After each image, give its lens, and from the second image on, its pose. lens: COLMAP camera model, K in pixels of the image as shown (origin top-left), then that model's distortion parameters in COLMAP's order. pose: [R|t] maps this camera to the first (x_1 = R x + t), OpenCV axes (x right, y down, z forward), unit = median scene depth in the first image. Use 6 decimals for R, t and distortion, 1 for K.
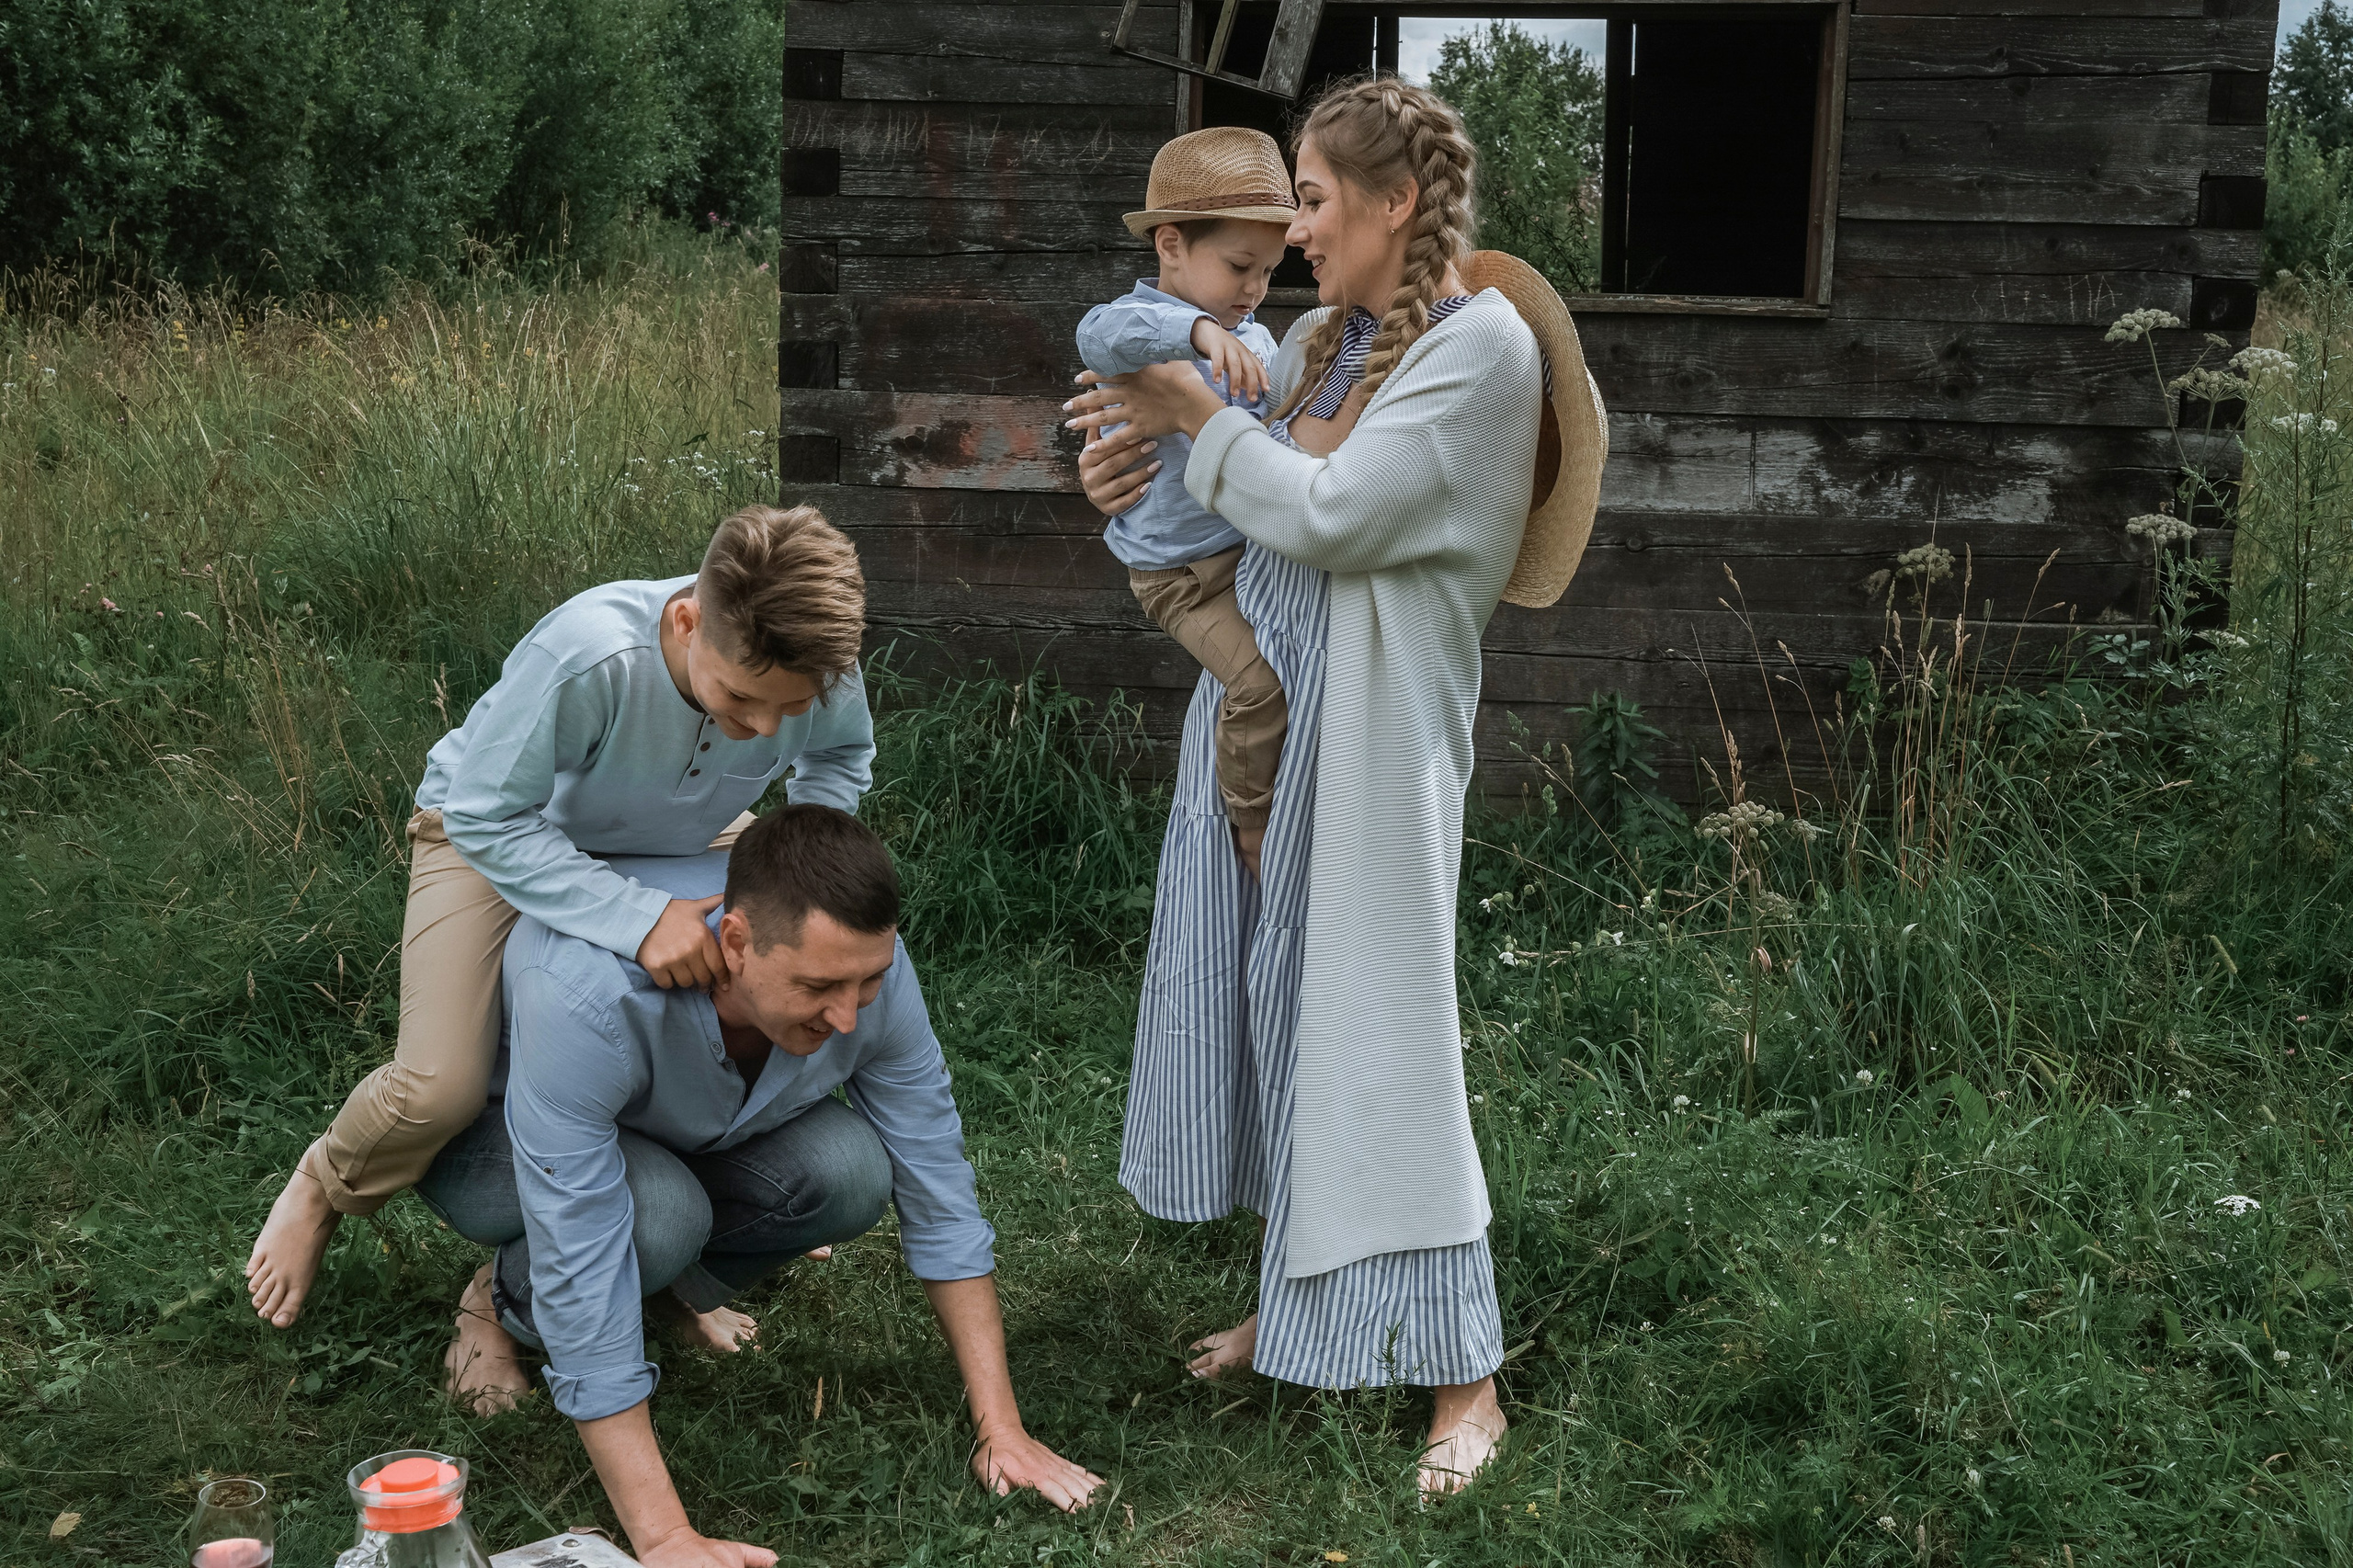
lens RADIAL K [[2874.5, 0, 1164.1], [0, 2874.5, 781.7], [0, 0, 1]] dist [-0.001651, 0.032621]
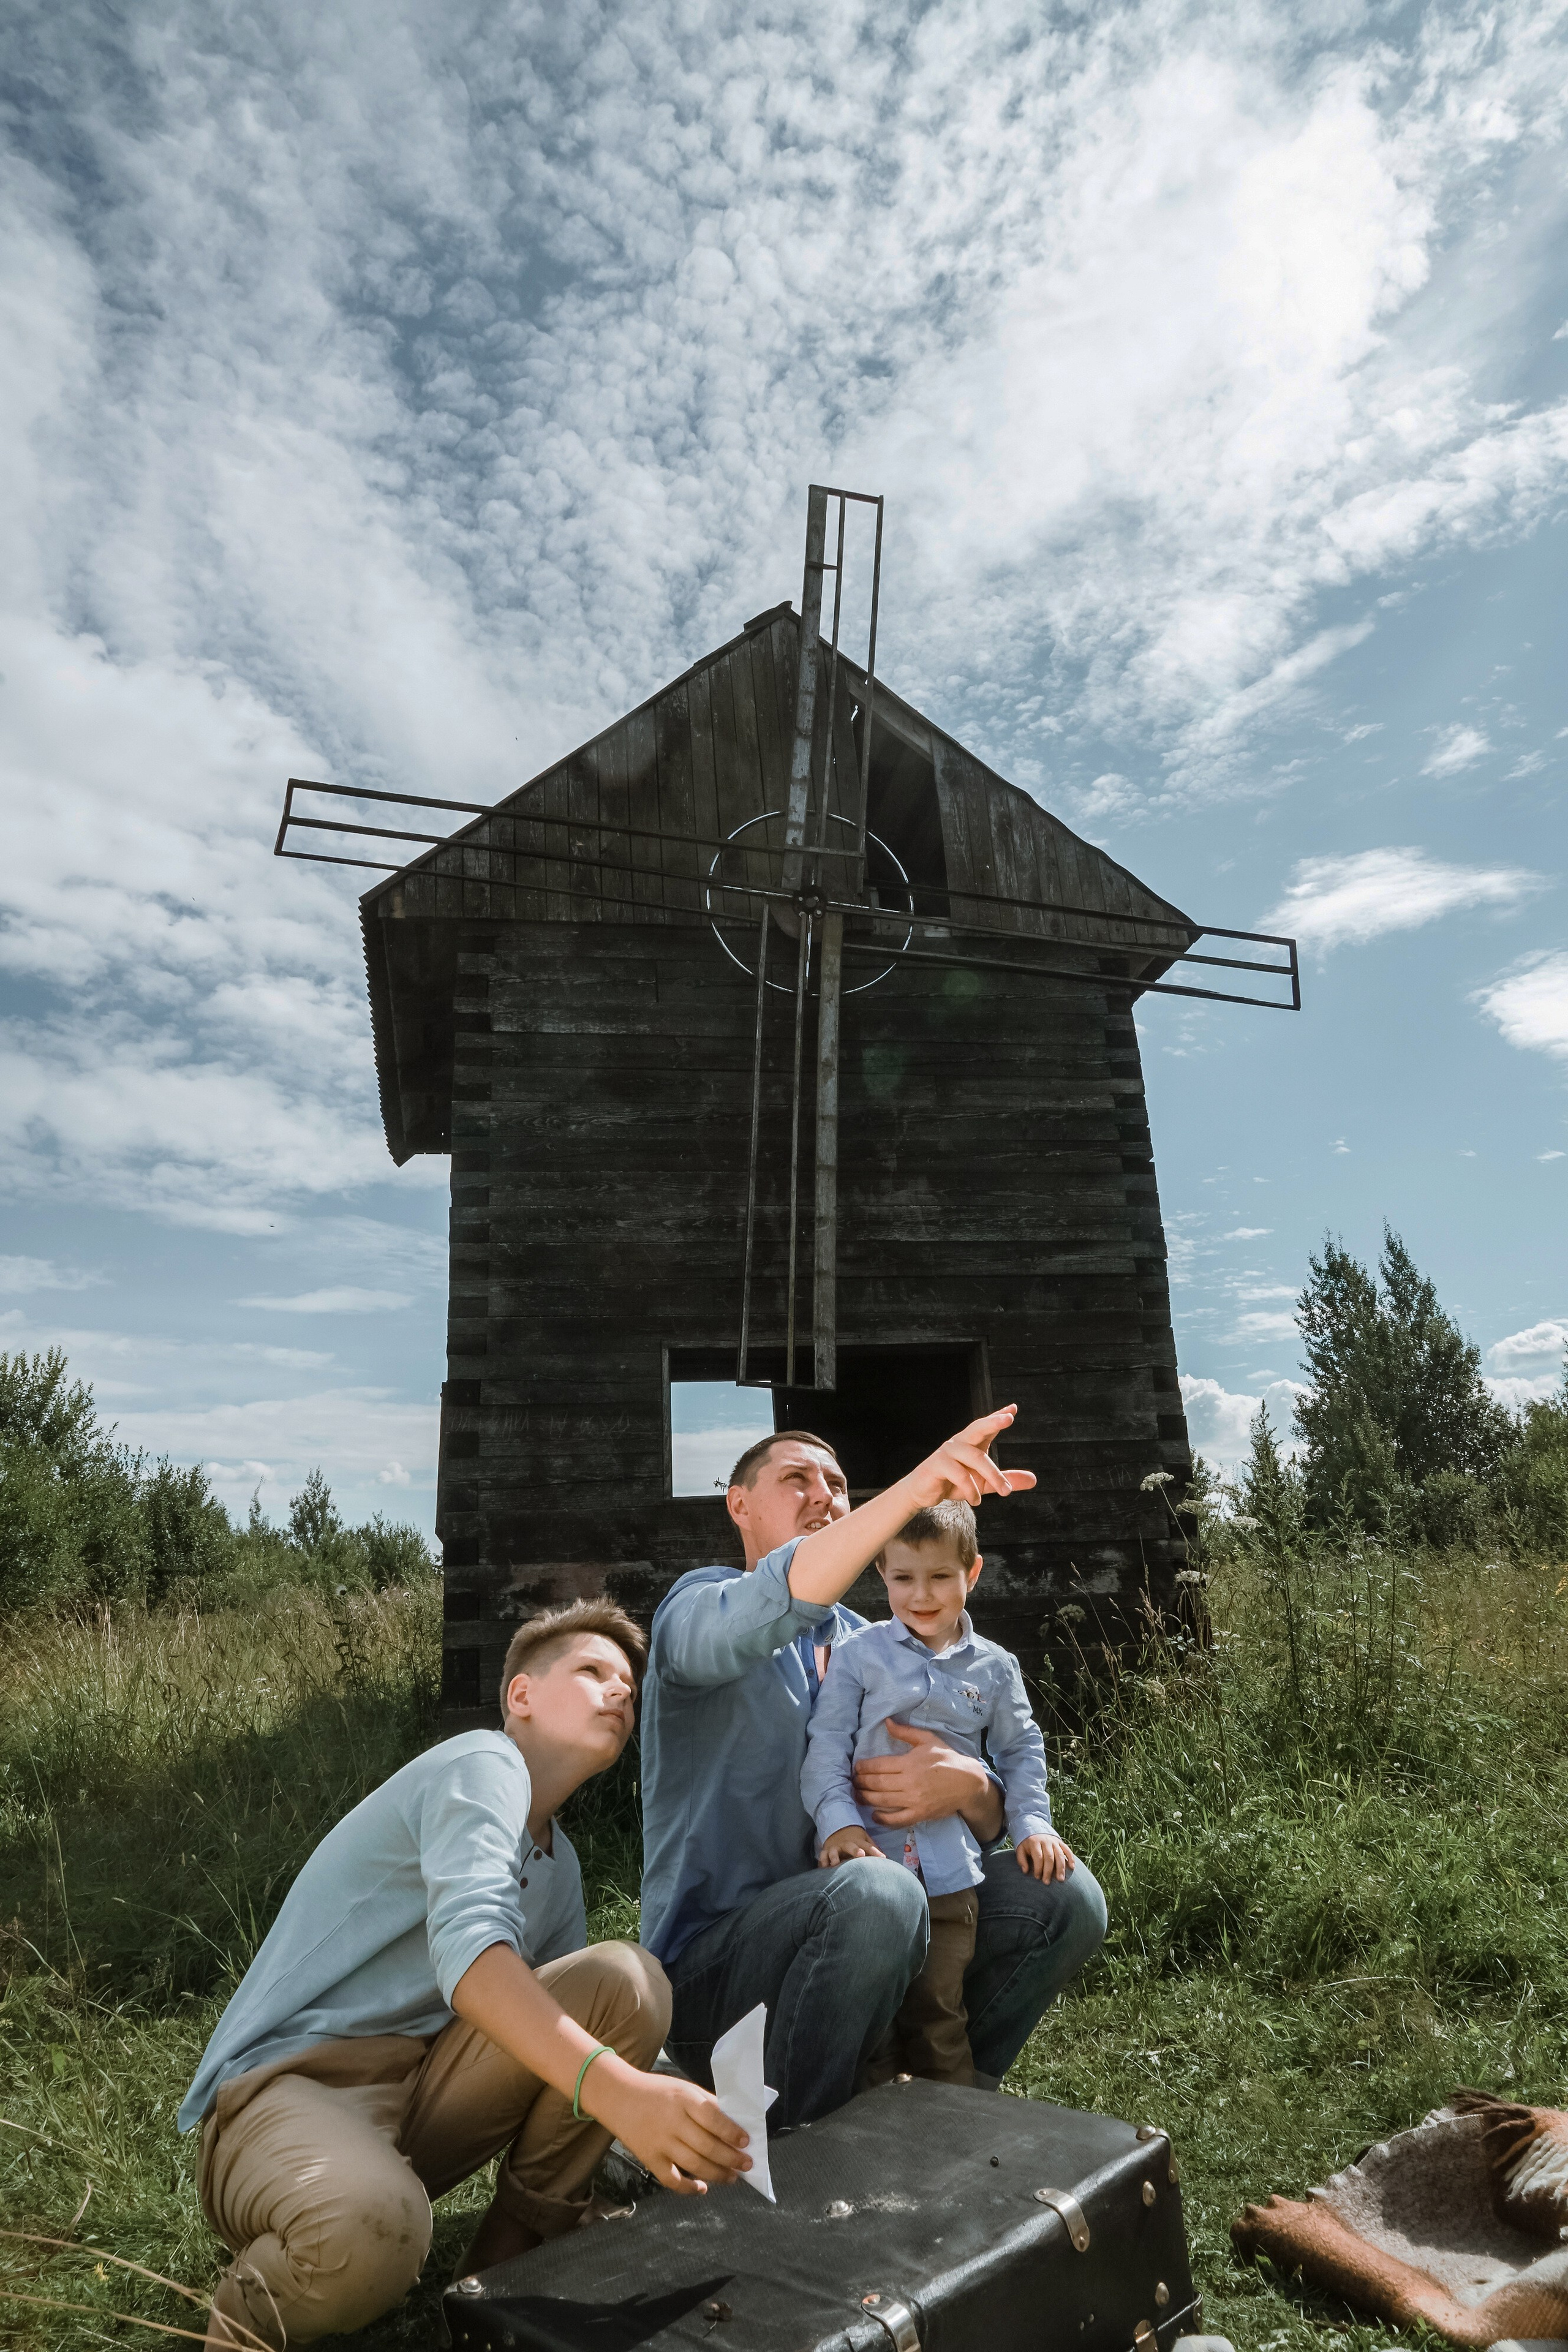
lens RADIAL K [[1595.6, 0, 784.0], [0, 1595.6, 1176.0], [0, 0, 1]] dist [-0.024320, -0.001398]
pose [[0.953443, 0.017241, 0.301080, -0.236946], [0.122682, 0.889846, -0.439459, 0.104234], [-0.275492, 0.455936, 0.846302, 0.017736]]
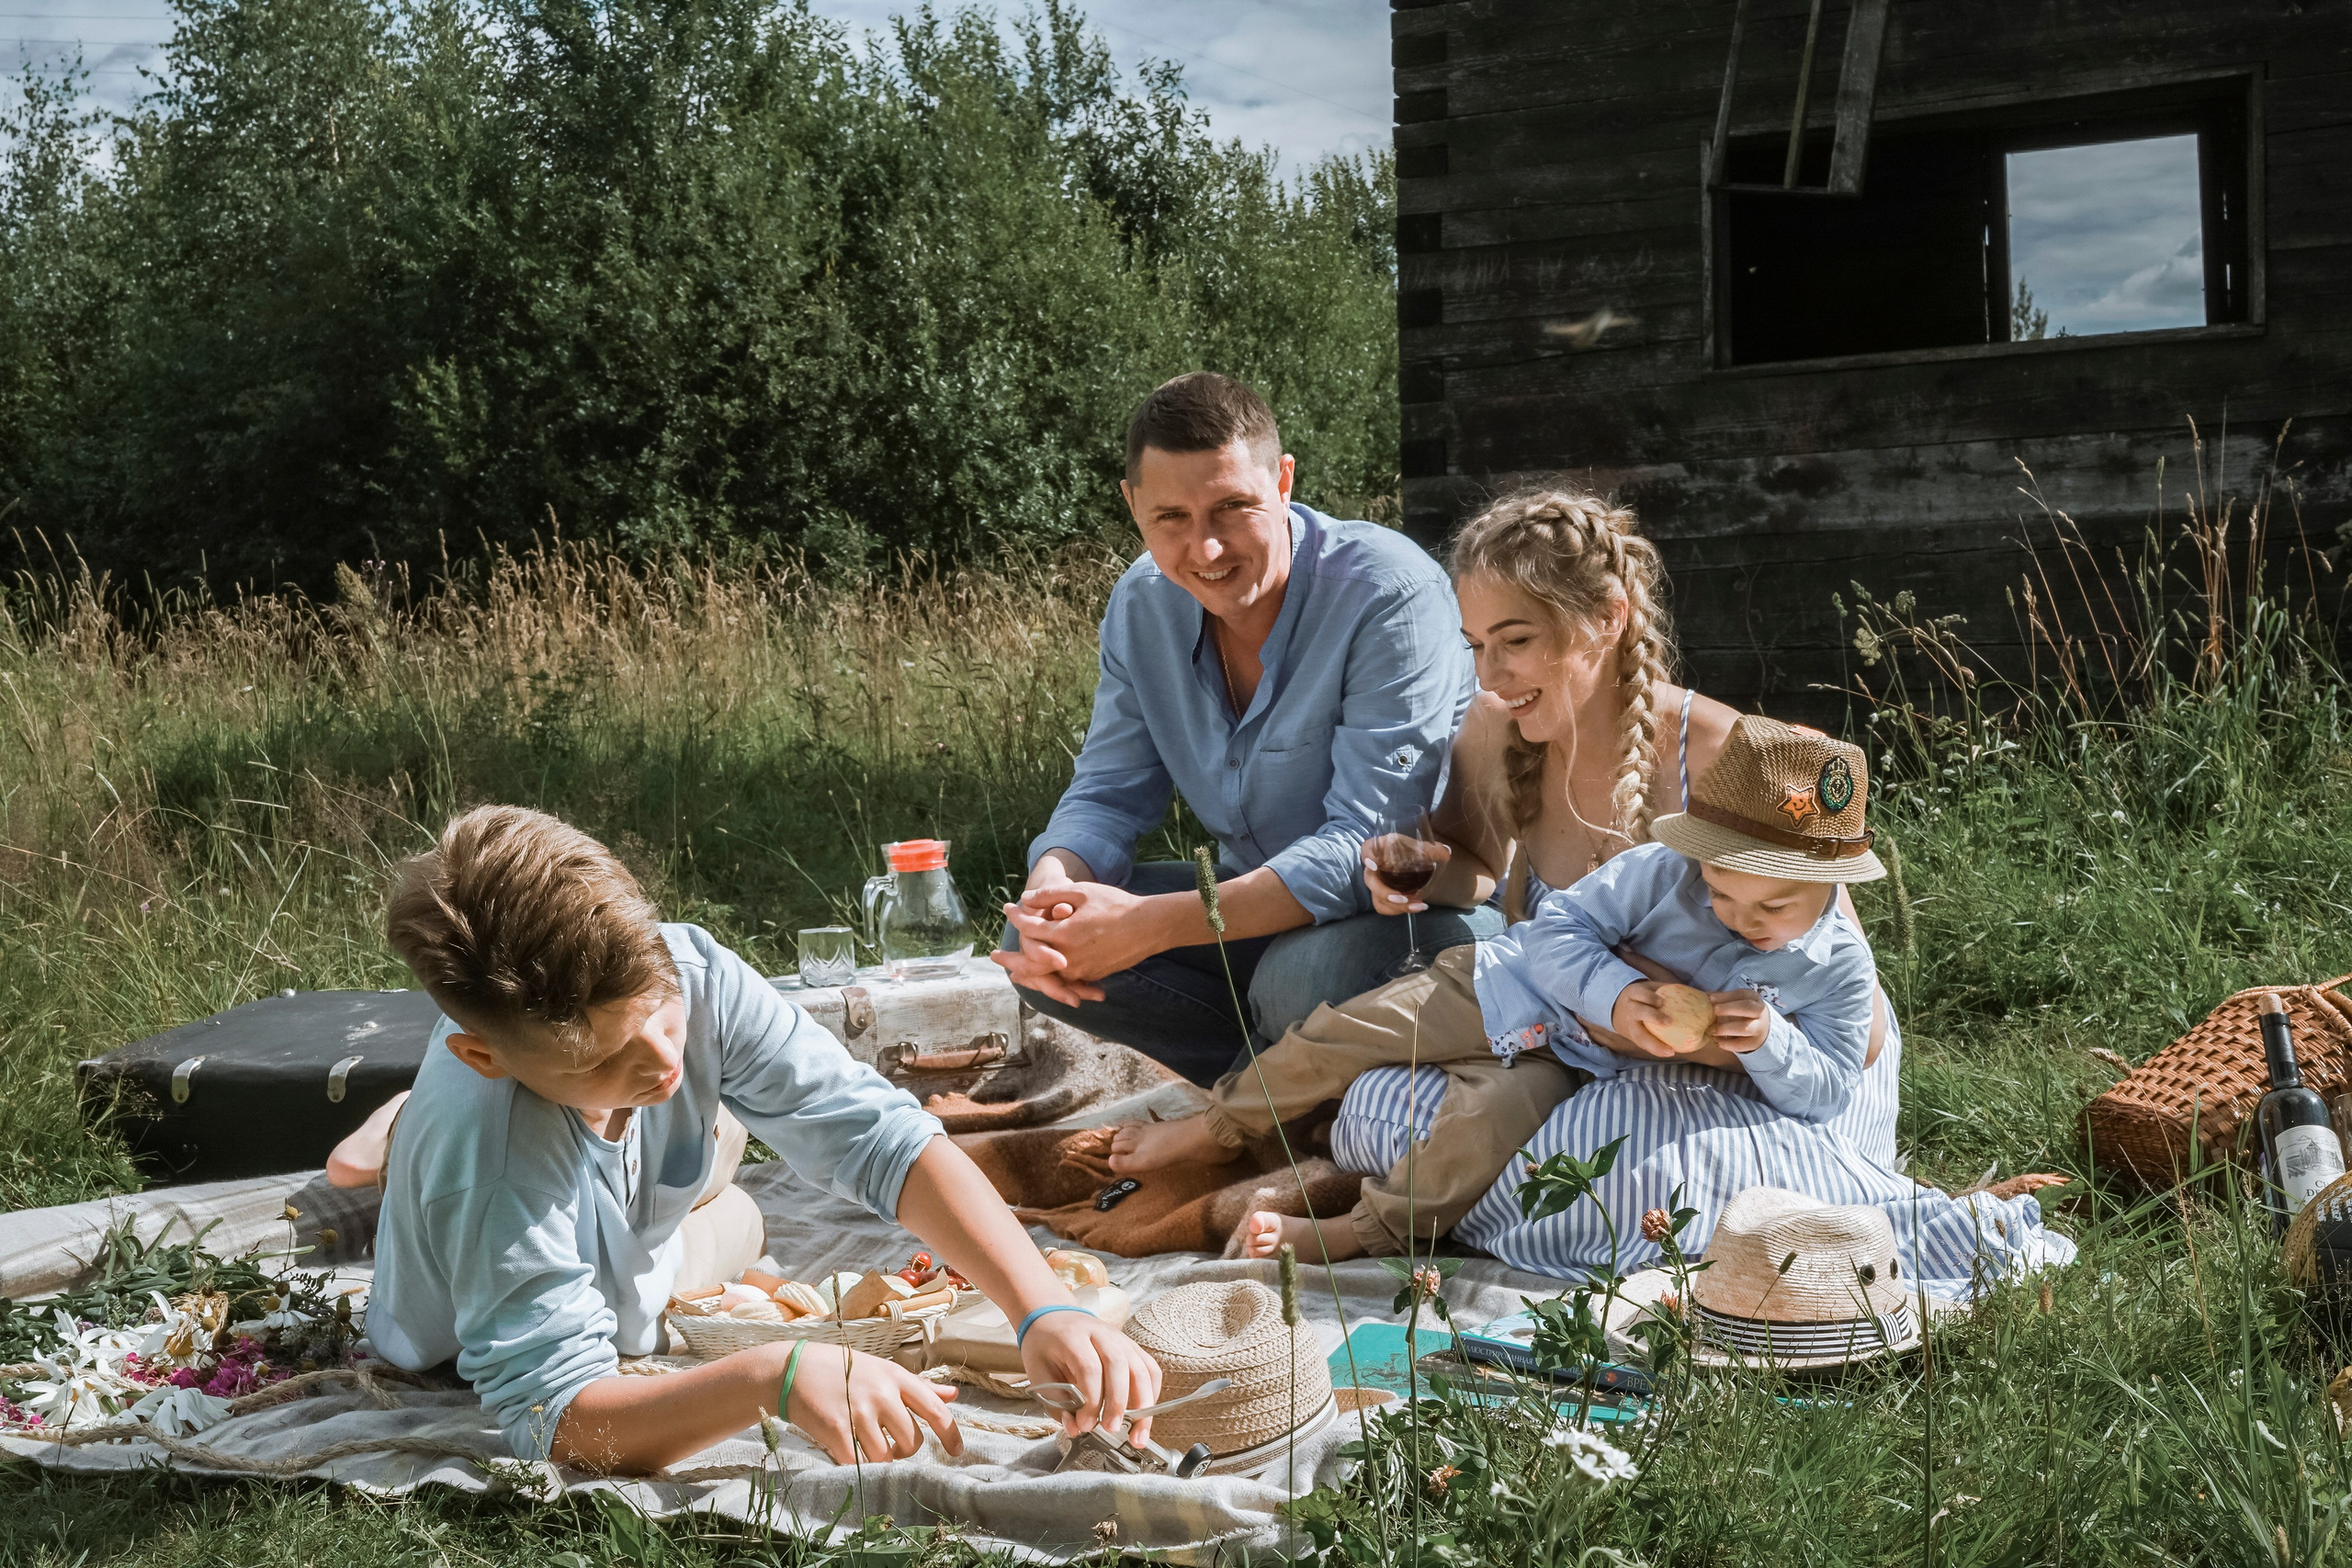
lens RADIAL K [[2922.6, 0, 1172.8], [0, 2922.6, 806.9], [0, 0, 1]] dist [0.004652, 0.022205]
pose [[0.950493, -0.046636, -0.307227, 0.161968], [0.005076, 0.990873, -0.134706, 0.181895], [0.310705, 0.126478, 0.942054, -0.227034]]
